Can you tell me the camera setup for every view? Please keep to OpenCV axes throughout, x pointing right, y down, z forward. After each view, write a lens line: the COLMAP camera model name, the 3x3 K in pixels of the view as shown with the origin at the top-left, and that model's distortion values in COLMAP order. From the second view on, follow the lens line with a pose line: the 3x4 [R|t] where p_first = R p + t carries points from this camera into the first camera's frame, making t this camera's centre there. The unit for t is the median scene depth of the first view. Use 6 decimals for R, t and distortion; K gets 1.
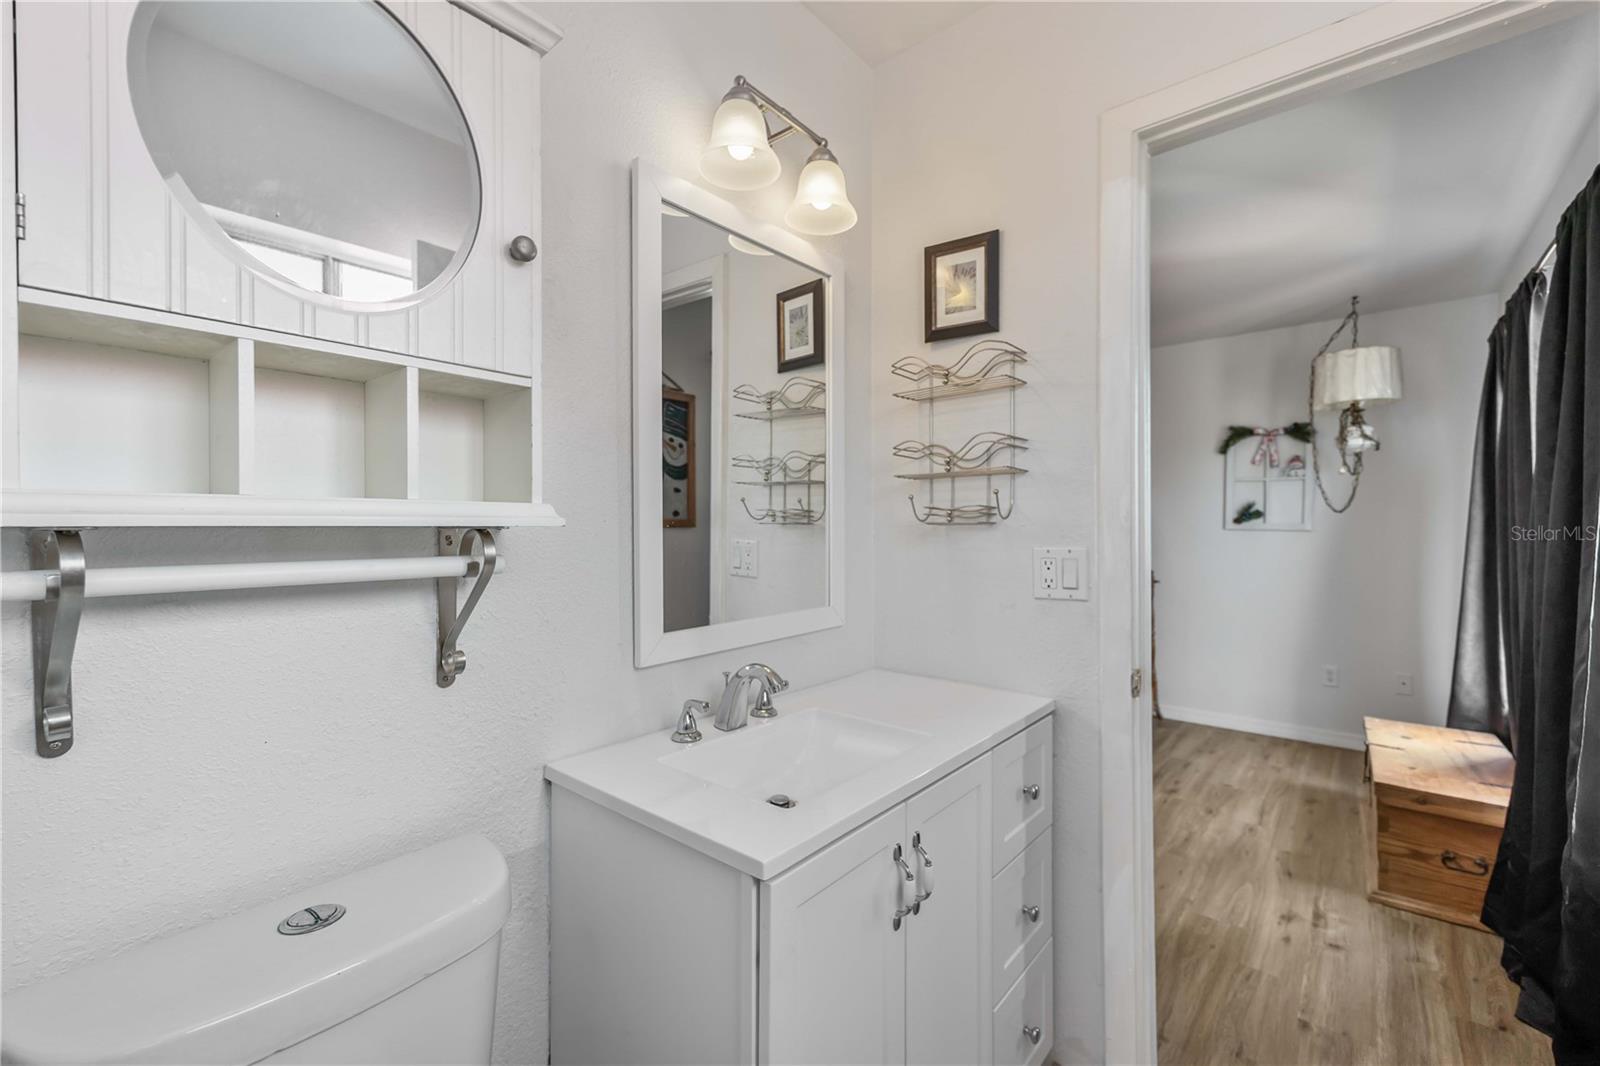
lens RADIAL K [[644.2, 0, 803.8], [0, 644.2, 532.0], [0, 0, 1]] dist [-0.001121, -0.000082]
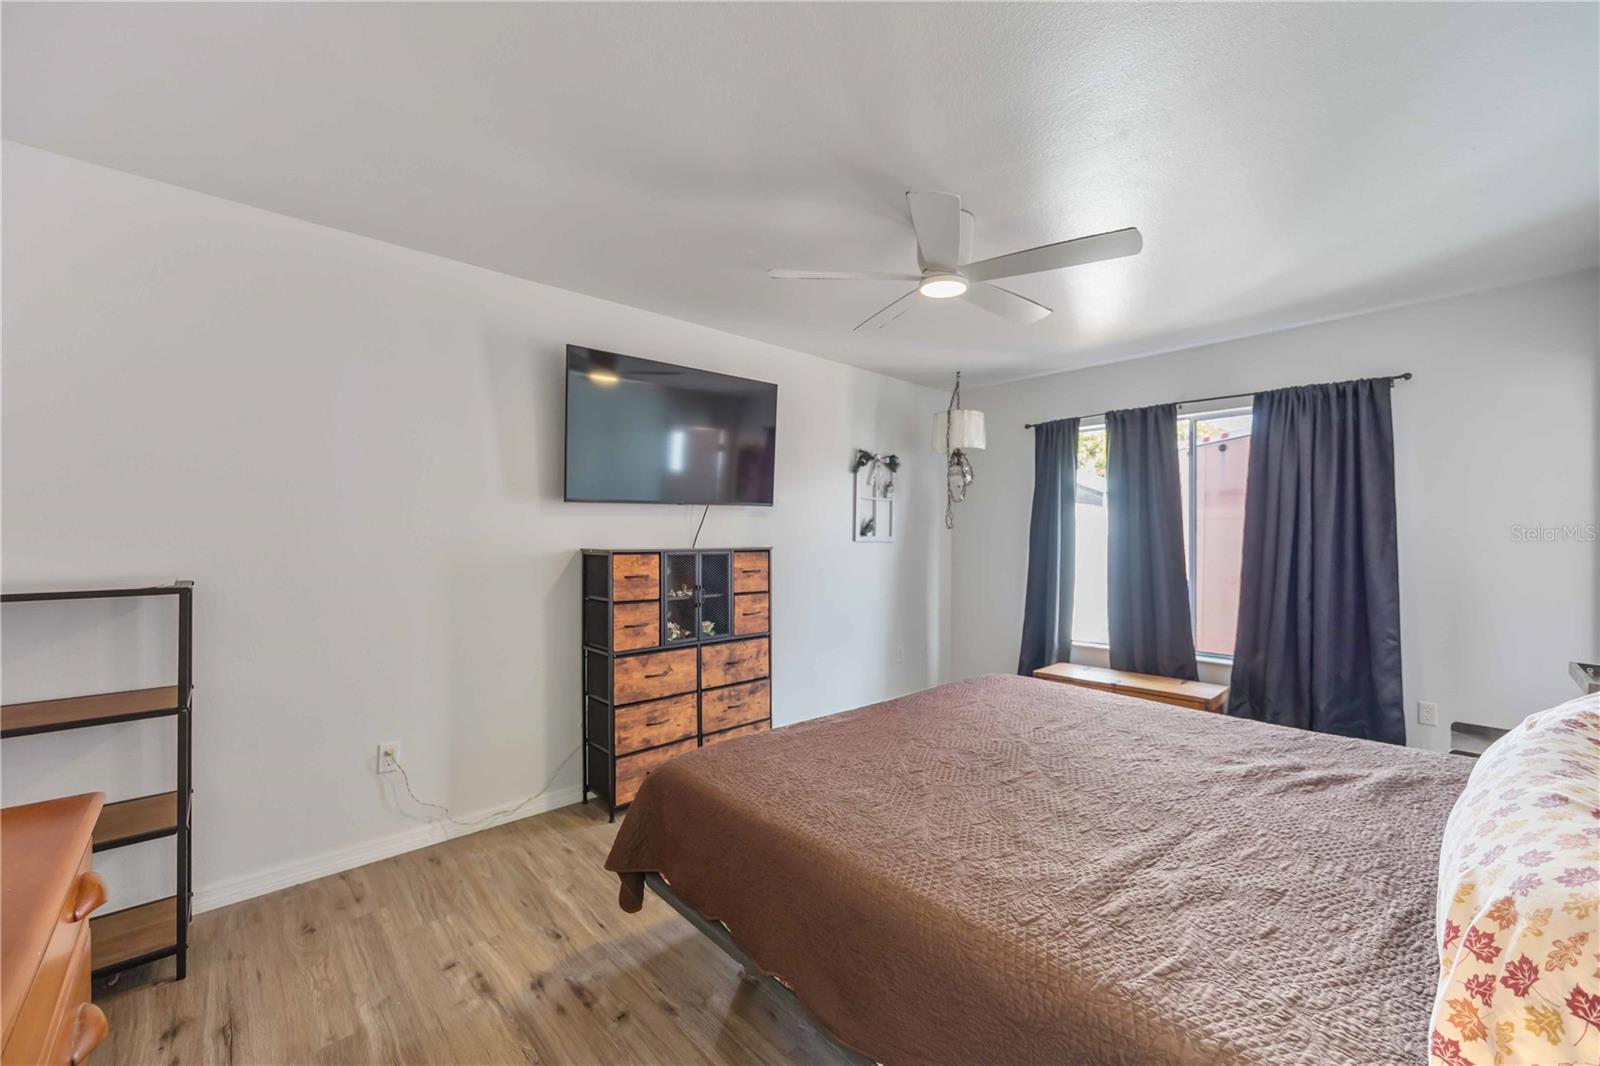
lens RADIAL K [[644.2, 0, 803.8], [0, 644.2, 532.0], [0, 0, 1]] dist [-0.001121, -0.000082]
pose [[0.105102, 0.009785, 0.994413, -0.514665], [0.005411, 0.999931, -0.010411, -0.010357], [-0.994447, 0.006475, 0.105042, 1.109729]]
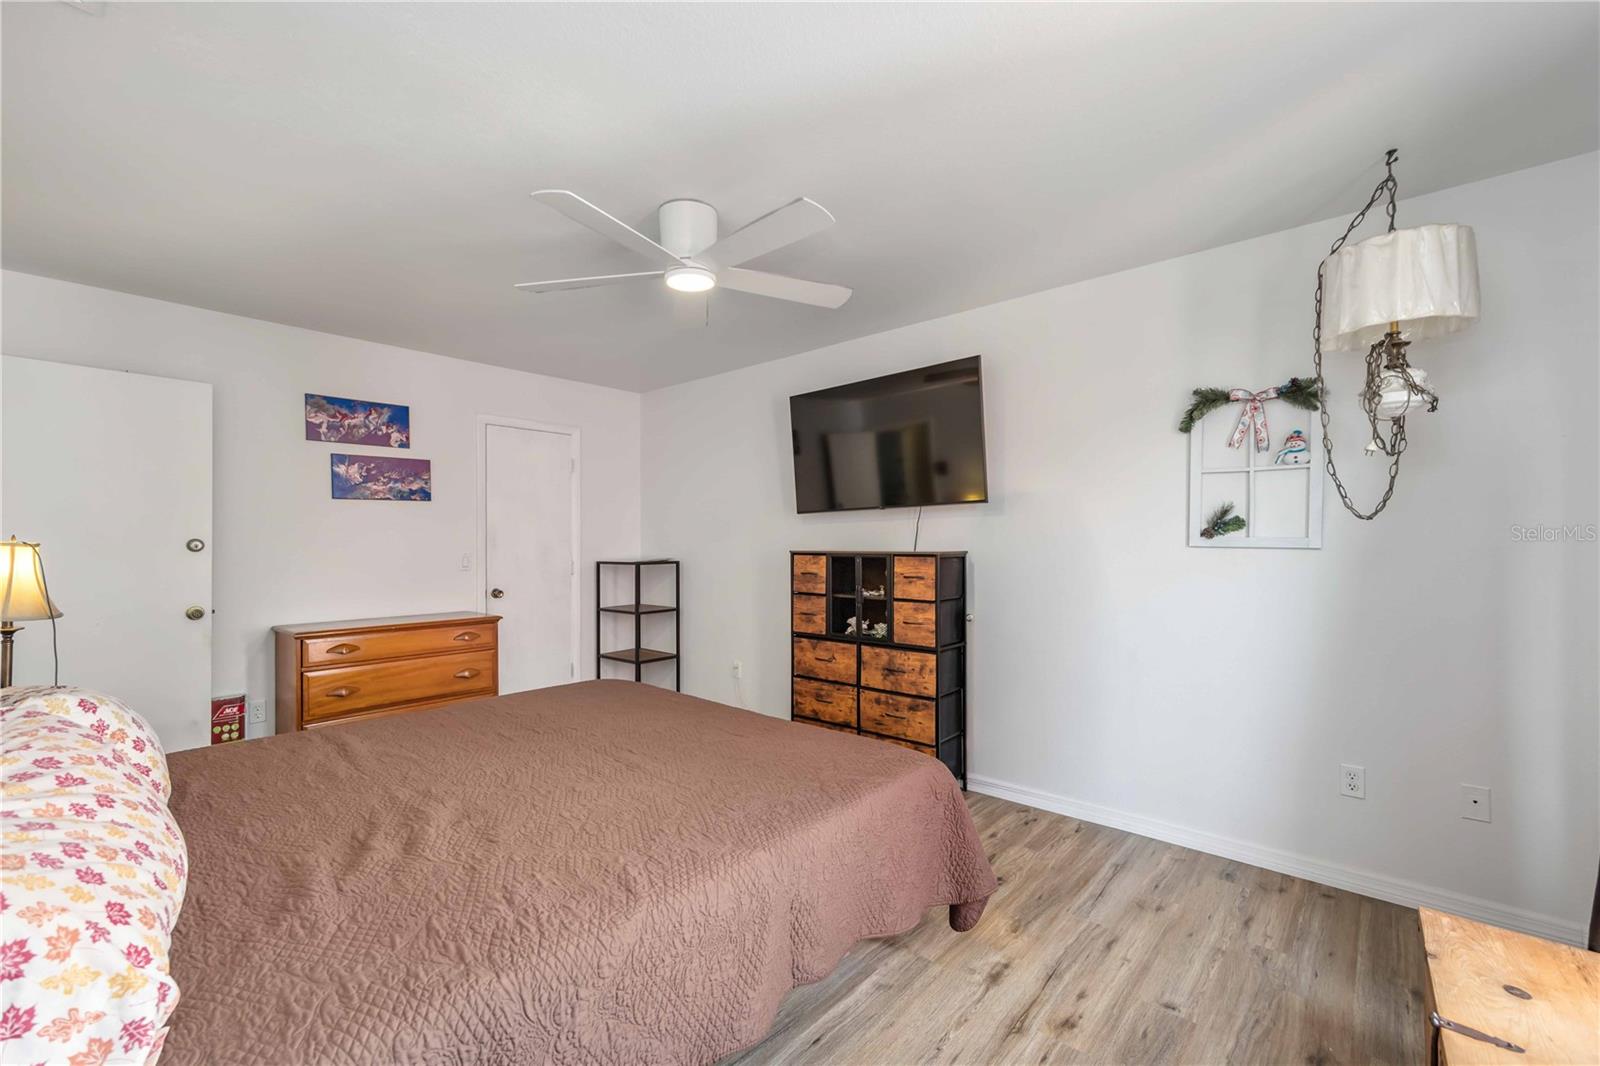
lens RADIAL K [[662.4, 0, 791.6], [0, 662.4, 540.1], [0, 0, 1]] dist [-0.000991, -0.000062]
pose [[0.999938, 0.000431, -0.011164, 0.290867], [-0.000535, 0.999956, -0.009349, -0.004578], [0.011160, 0.009355, 0.999894, 0.362263]]
